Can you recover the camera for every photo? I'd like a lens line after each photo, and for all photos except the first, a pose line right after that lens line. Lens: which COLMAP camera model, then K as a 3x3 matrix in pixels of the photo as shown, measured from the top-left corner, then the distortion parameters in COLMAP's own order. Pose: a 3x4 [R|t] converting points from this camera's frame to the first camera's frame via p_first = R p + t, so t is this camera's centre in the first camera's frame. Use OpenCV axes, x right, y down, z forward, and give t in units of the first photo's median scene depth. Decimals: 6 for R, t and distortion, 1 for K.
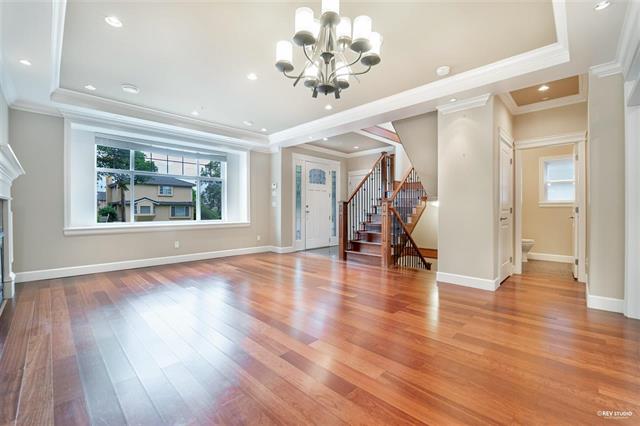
lens RADIAL K [[271.2, 0, 323.3], [0, 271.2, 211.0], [0, 0, 1]] dist [-0.015252, -0.001594]
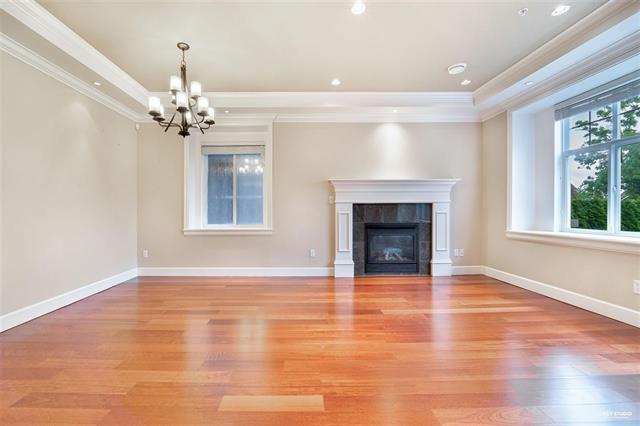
lens RADIAL K [[288.4, 0, 323.5], [0, 288.4, 214.7], [0, 0, 1]] dist [-0.027481, -0.000062]
pose [[-0.731739, 0.013939, -0.681442, 0.114797], [0.002690, 0.999842, 0.017563, -0.004691], [0.681579, 0.011019, -0.731661, 0.847225]]
